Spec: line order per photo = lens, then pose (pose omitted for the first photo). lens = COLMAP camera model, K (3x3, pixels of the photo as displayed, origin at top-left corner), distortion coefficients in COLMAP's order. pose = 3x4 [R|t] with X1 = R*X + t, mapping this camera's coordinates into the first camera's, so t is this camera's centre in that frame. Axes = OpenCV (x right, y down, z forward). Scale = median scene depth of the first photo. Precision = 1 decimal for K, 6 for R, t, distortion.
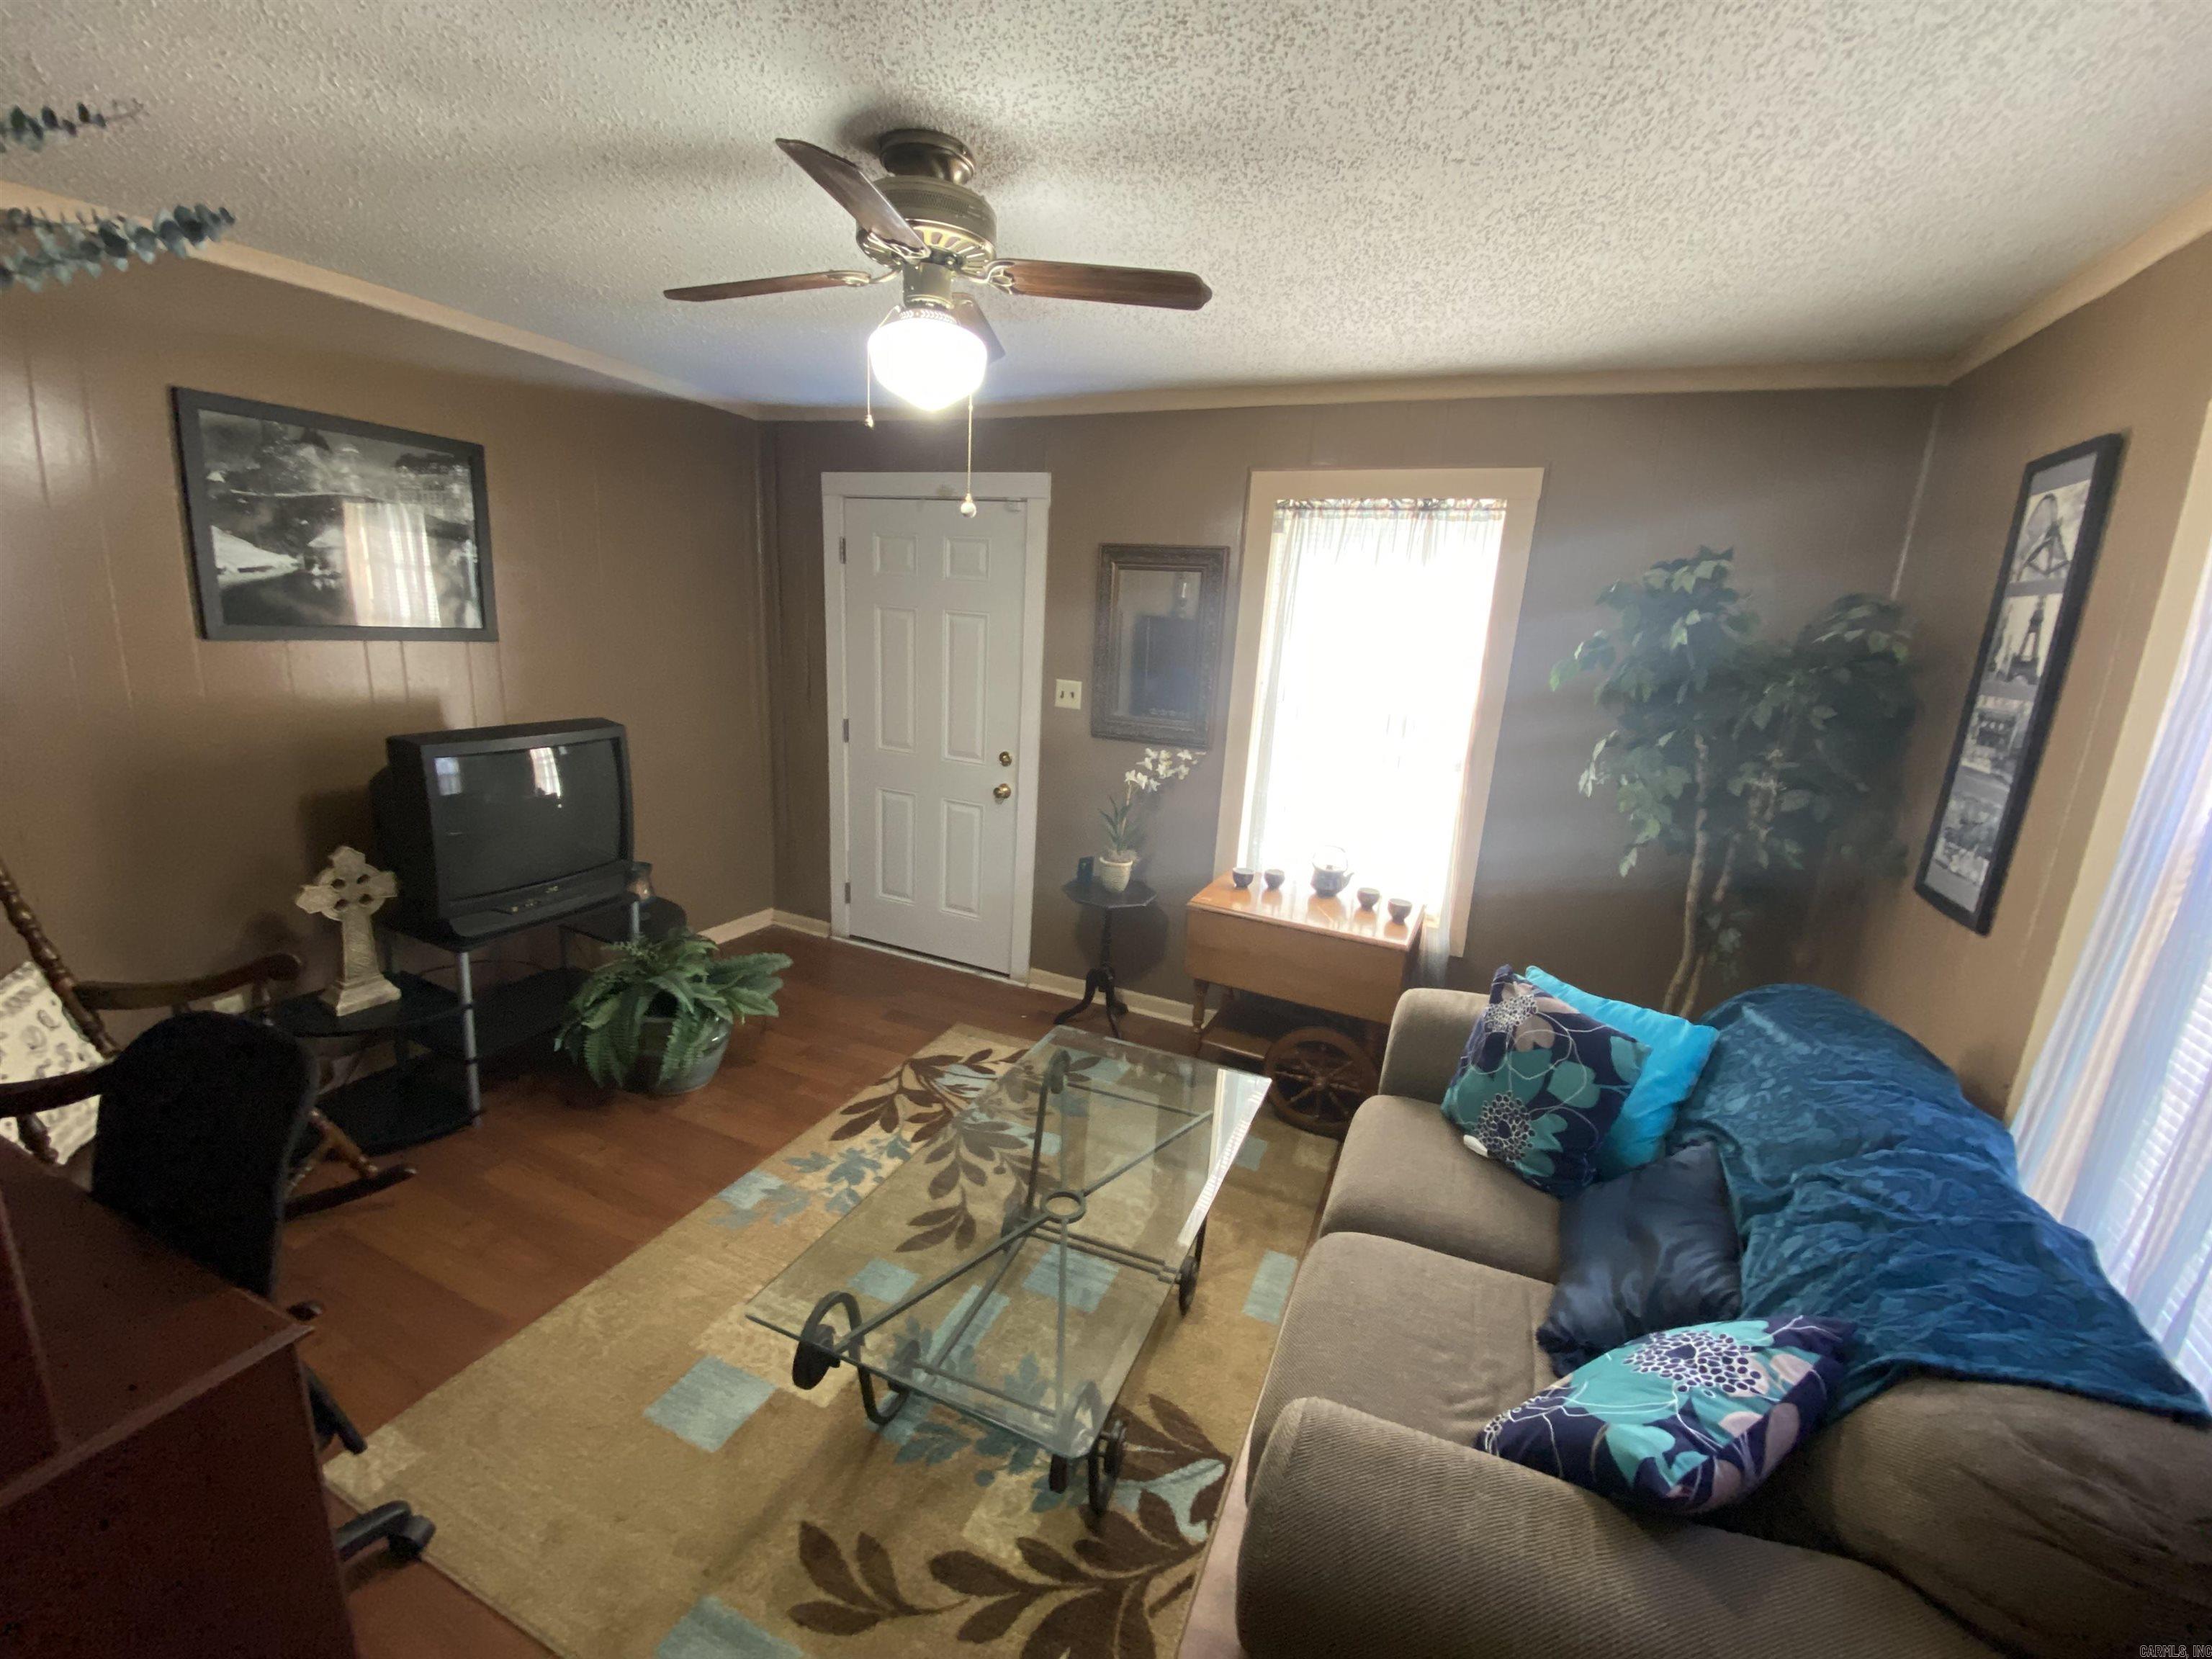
lens RADIAL K [[907.9, 0, 1106.9], [0, 907.9, 834.1], [0, 0, 1]] dist [0.008270, -0.014344]
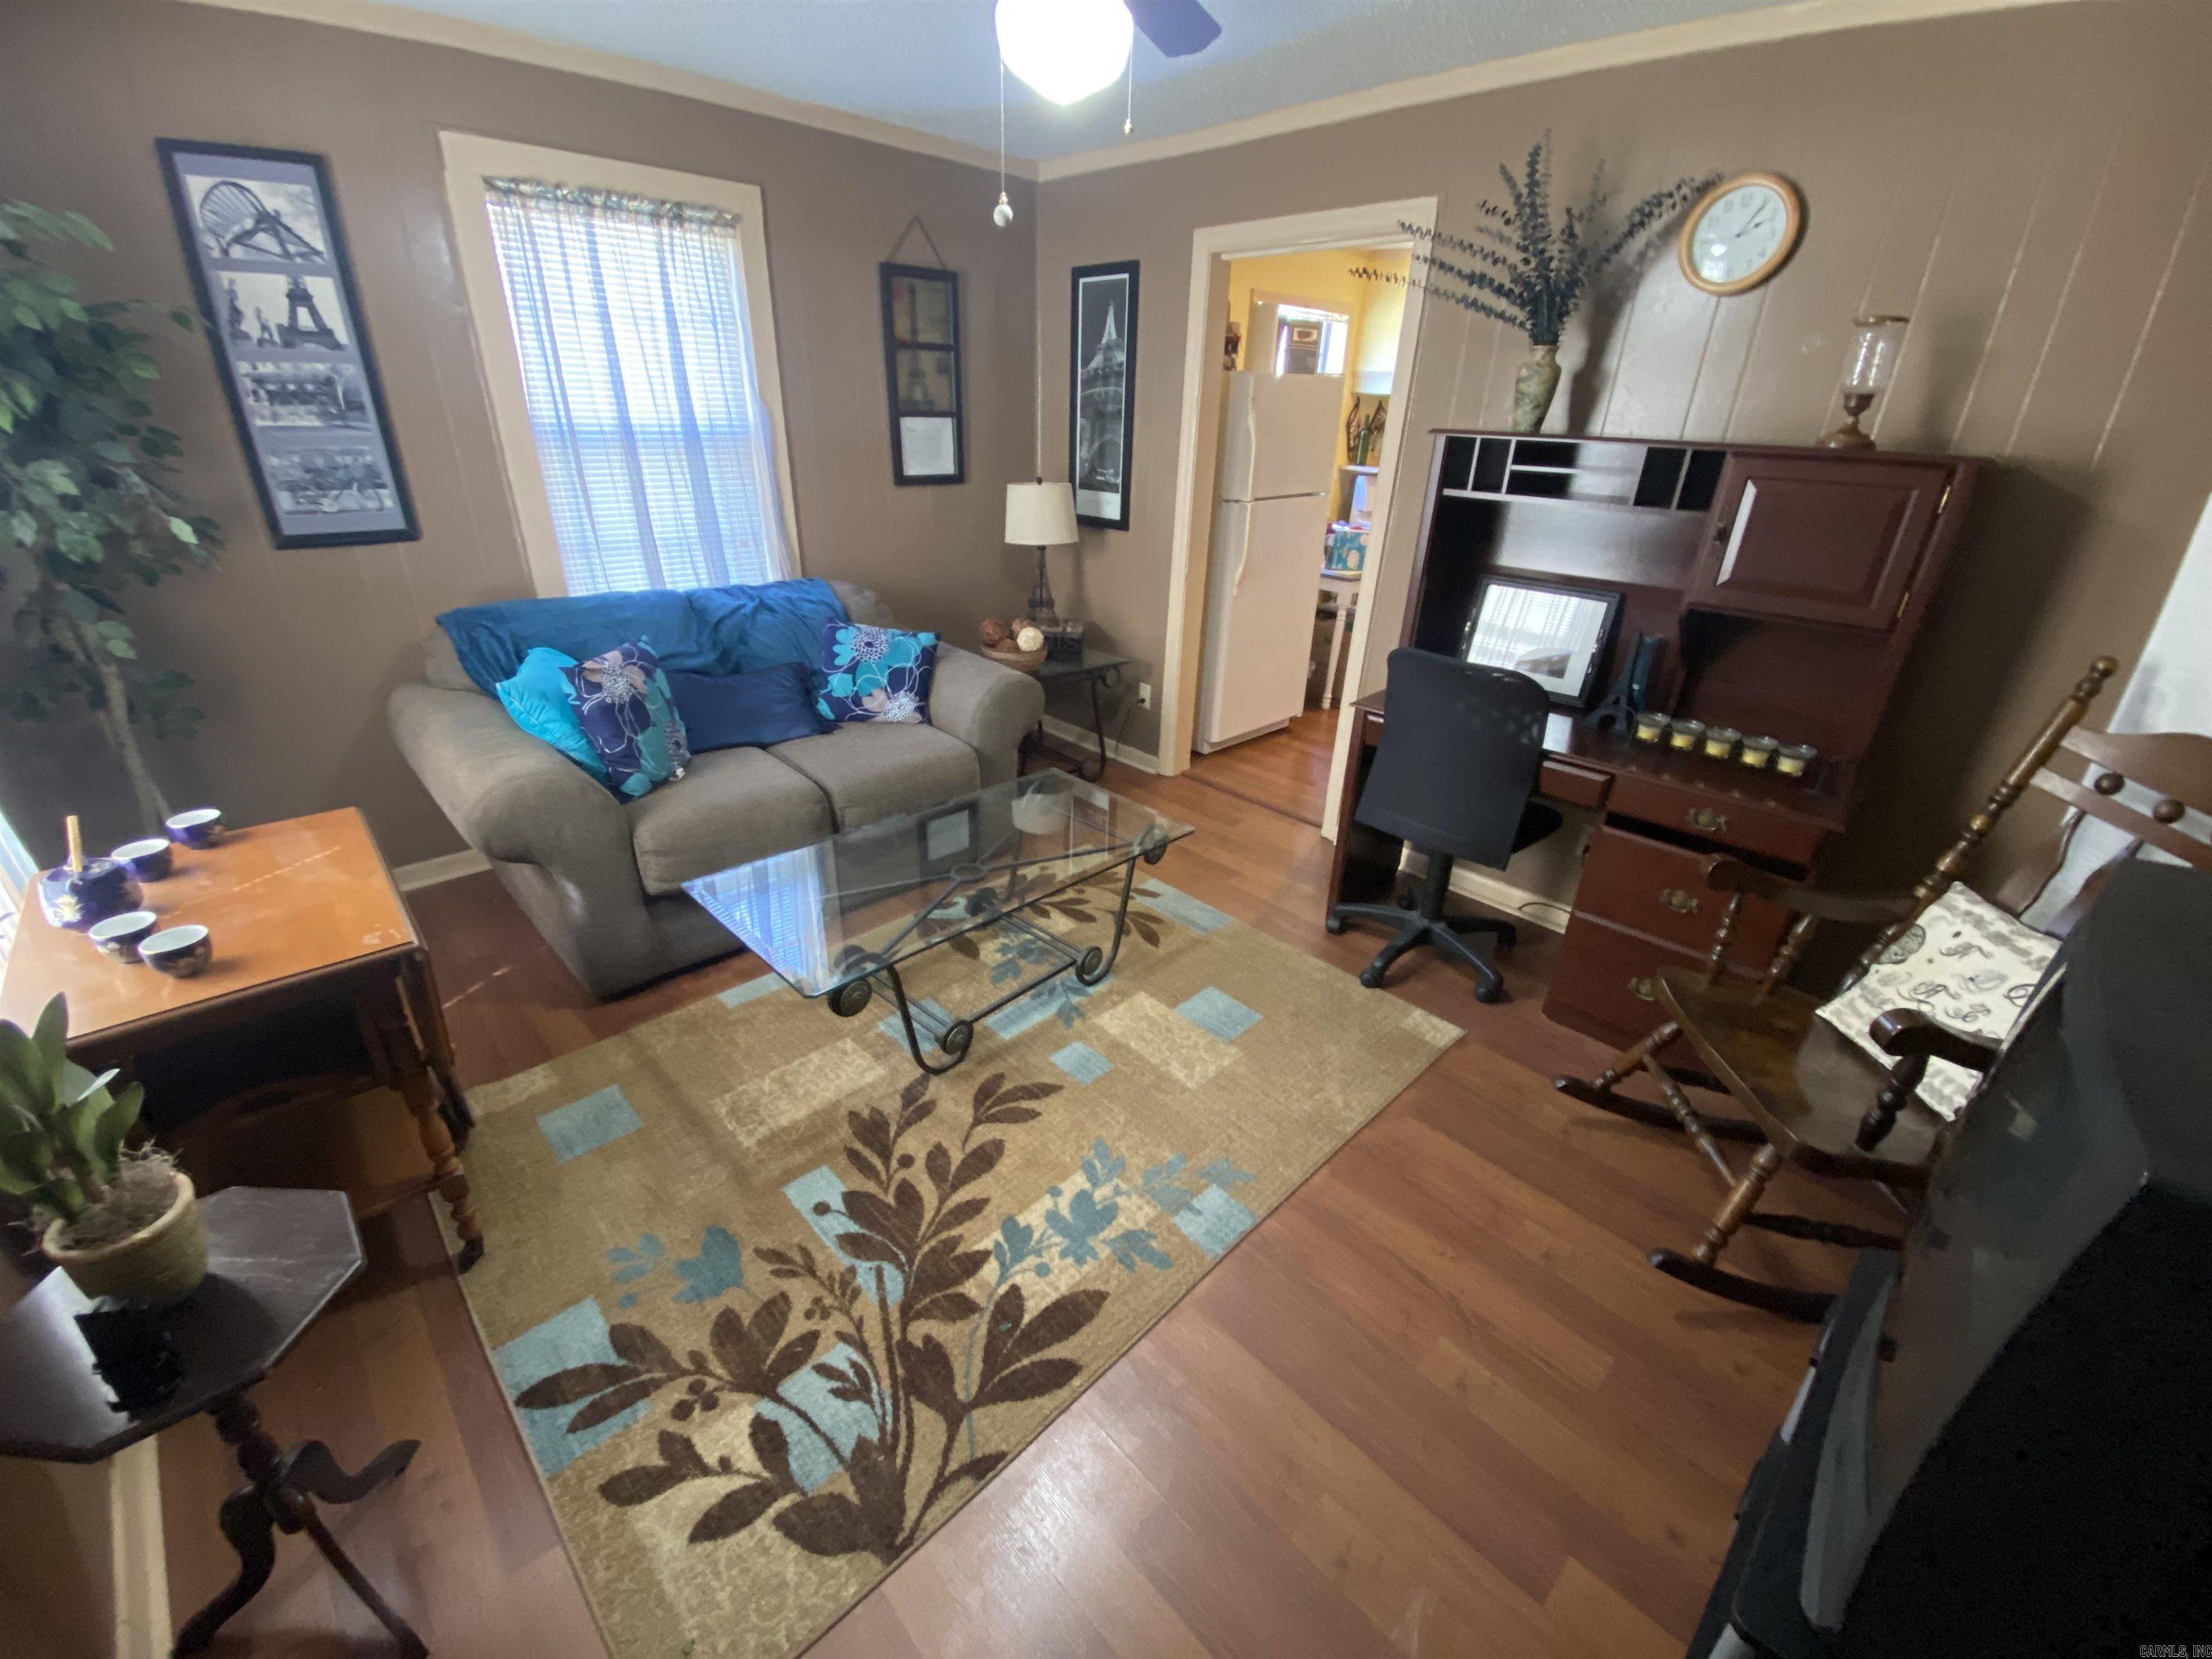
lens RADIAL K [[907.9, 0, 1112.2], [0, 907.9, 834.7], [0, 0, 1]] dist [0.008270, -0.014344]
pose [[-0.924851, -0.251203, 0.285565, -0.475638], [-0.010165, 0.766895, 0.641692, -0.367224], [-0.380193, 0.590567, -0.711817, 1.464885]]
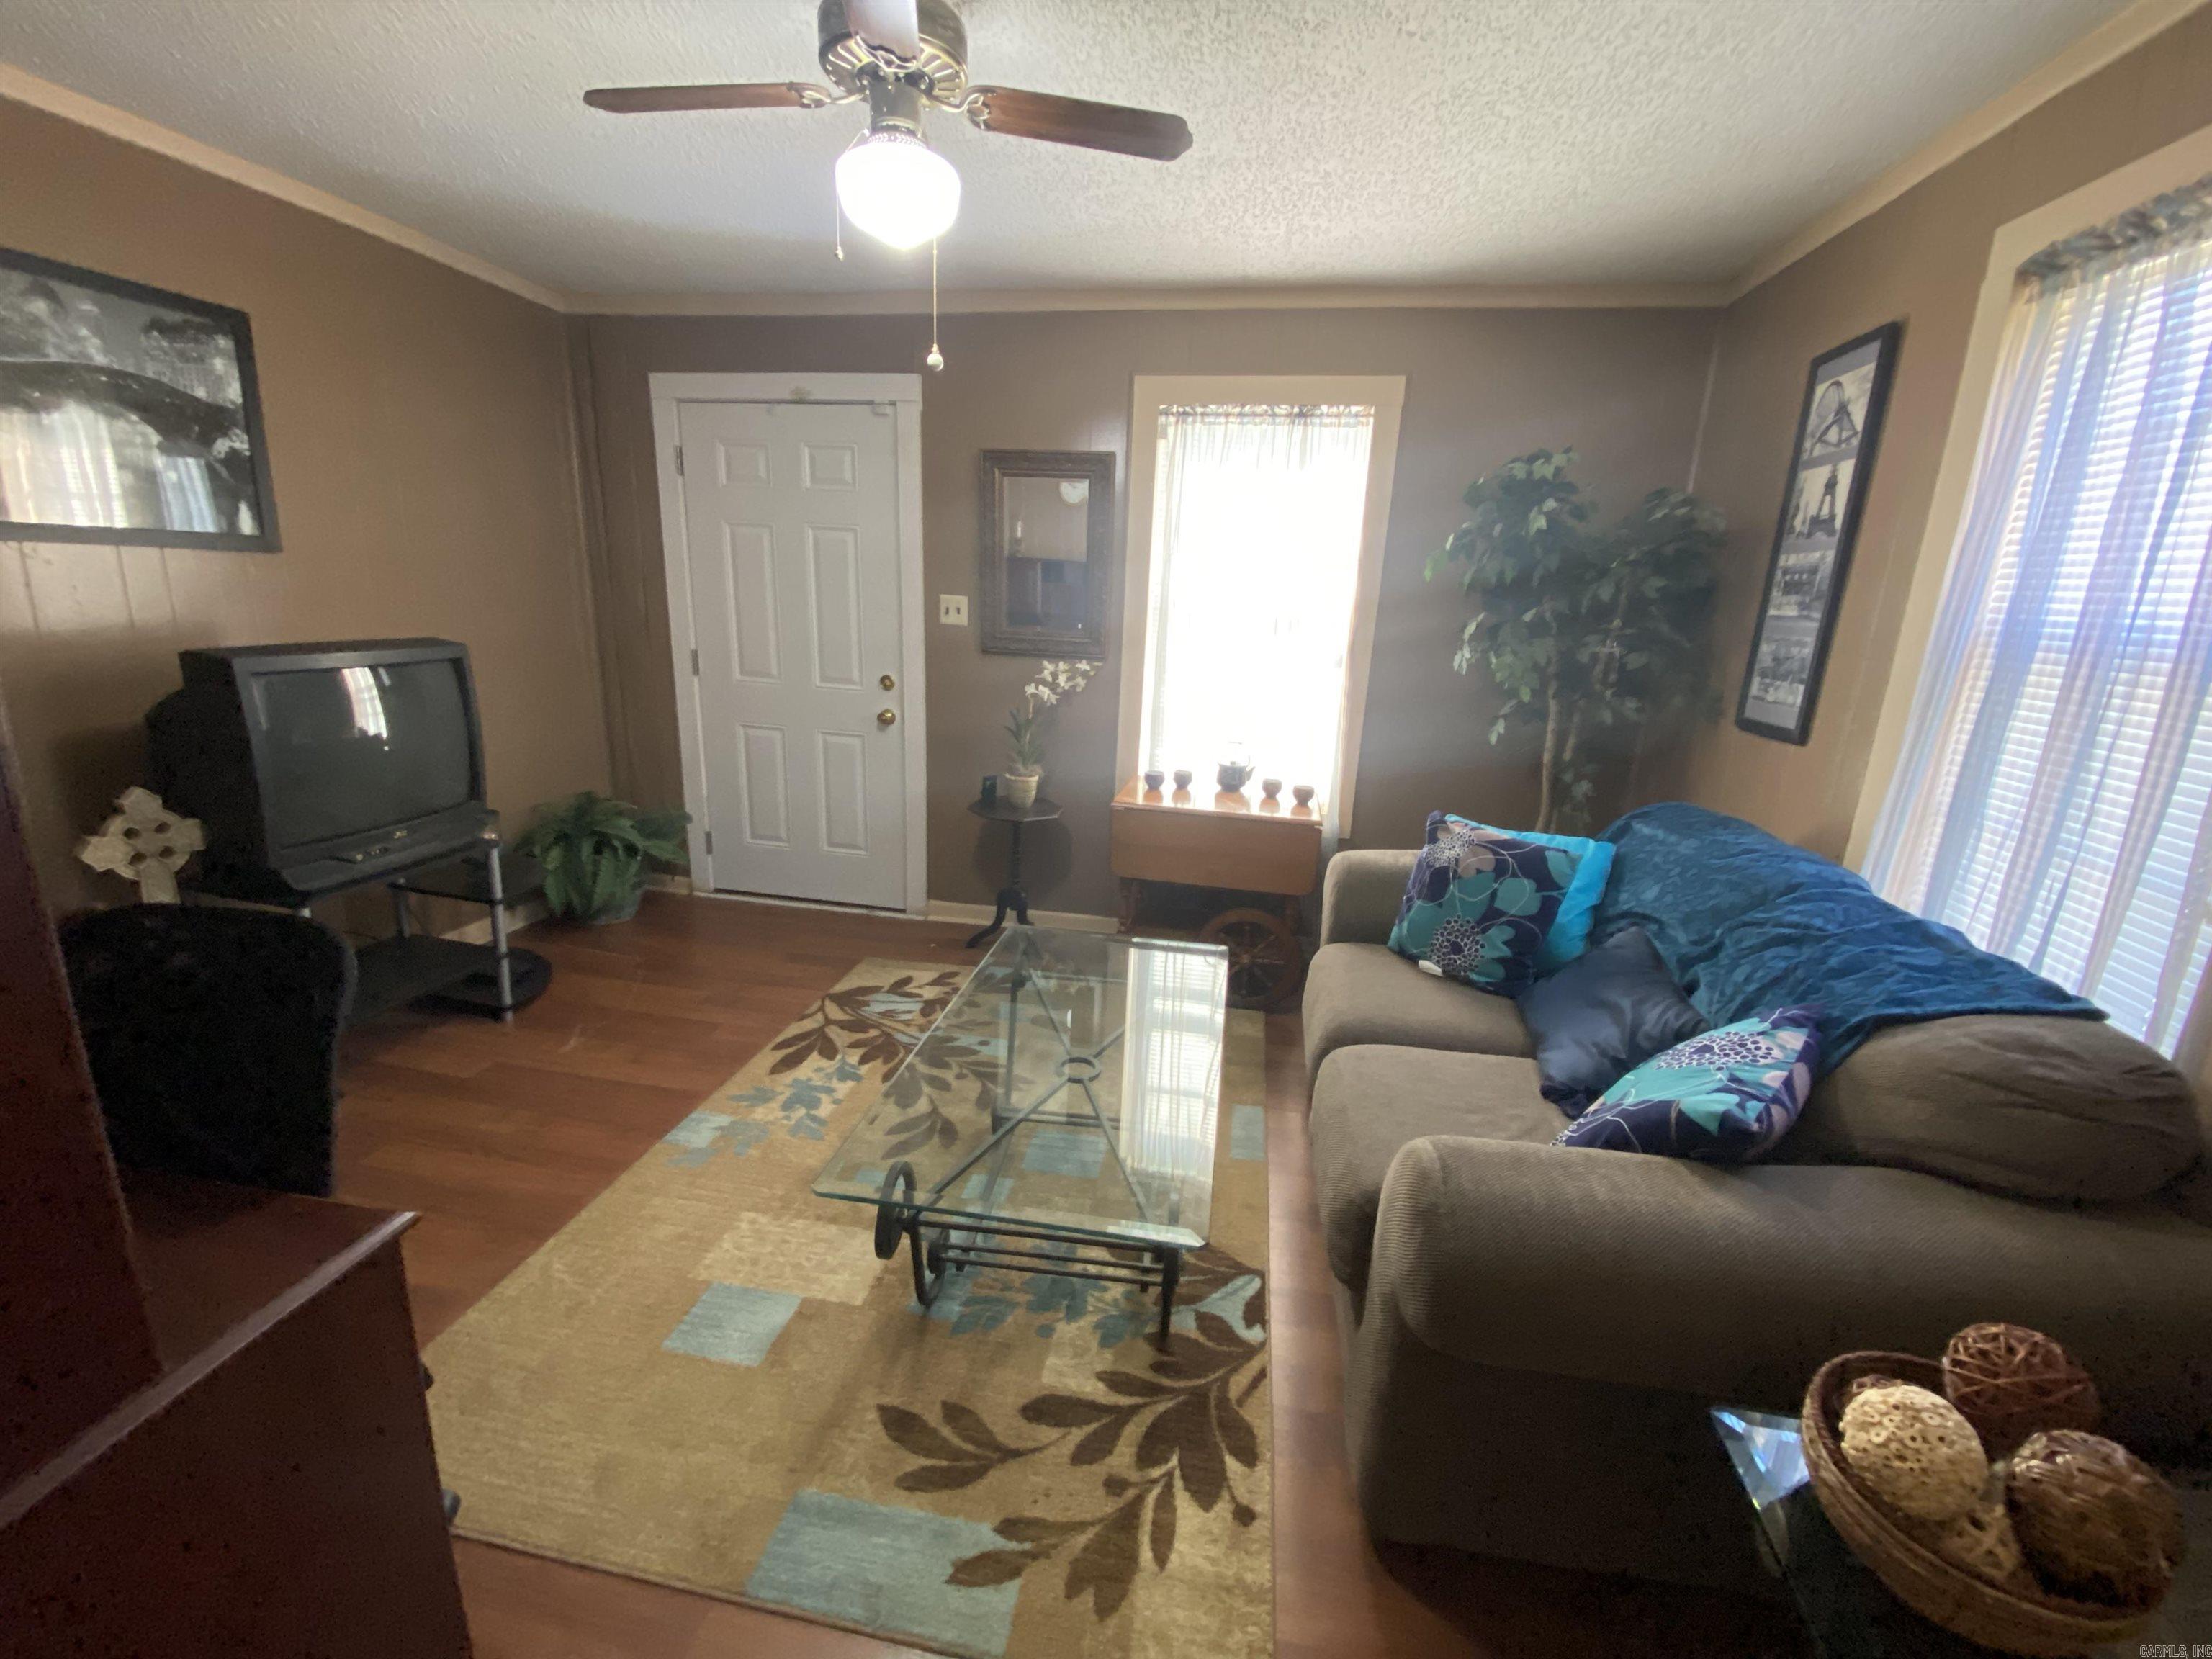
lens RADIAL K [[907.9, 0, 1113.9], [0, 907.9, 835.3], [0, 0, 1]] dist [0.008270, -0.014344]
pose [[0.970250, -0.079782, 0.228581, -0.179349], [0.072129, 0.996525, 0.041655, 0.088498], [-0.231110, -0.023928, 0.972633, 0.009093]]
